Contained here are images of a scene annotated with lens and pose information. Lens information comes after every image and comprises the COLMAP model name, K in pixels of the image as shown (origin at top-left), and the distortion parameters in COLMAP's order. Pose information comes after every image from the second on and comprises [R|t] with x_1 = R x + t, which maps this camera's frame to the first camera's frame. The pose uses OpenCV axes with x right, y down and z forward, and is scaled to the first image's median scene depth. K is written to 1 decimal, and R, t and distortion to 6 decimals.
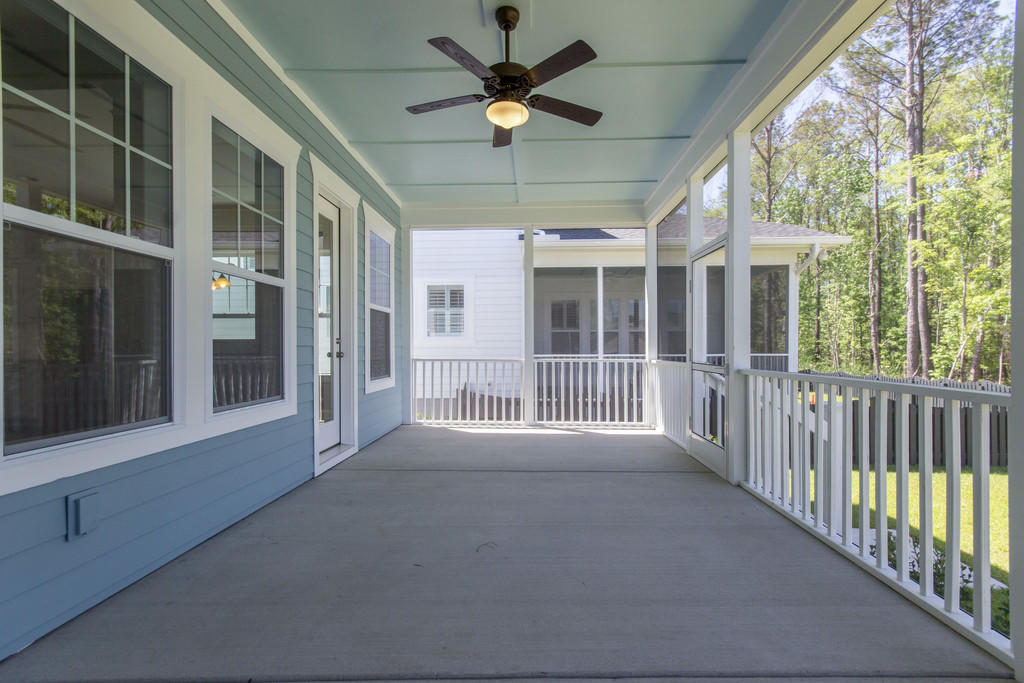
lens RADIAL K [[475.9, 0, 511.3], [0, 475.9, 348.0], [0, 0, 1]] dist [0.001297, -0.002845]
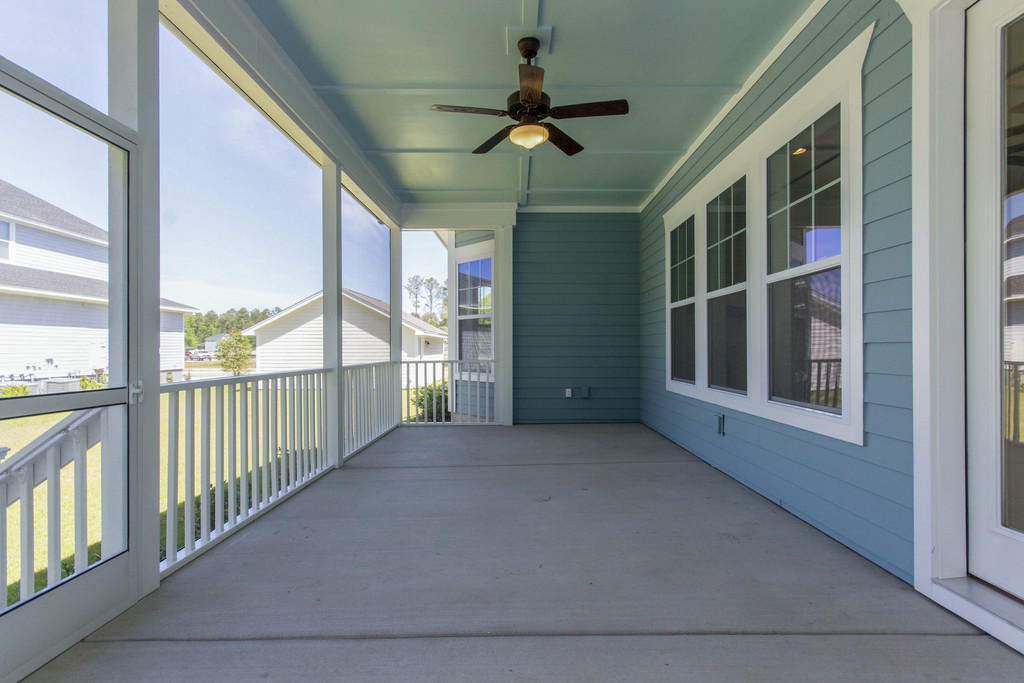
lens RADIAL K [[475.9, 0, 511.4], [0, 475.9, 347.7], [0, 0, 1]] dist [0.001297, -0.002845]
pose [[-0.999105, 0.007595, -0.041614, 0.080833], [0.007685, 0.999968, -0.002007, 0.000831], [0.041597, -0.002325, -0.999132, 2.063589]]
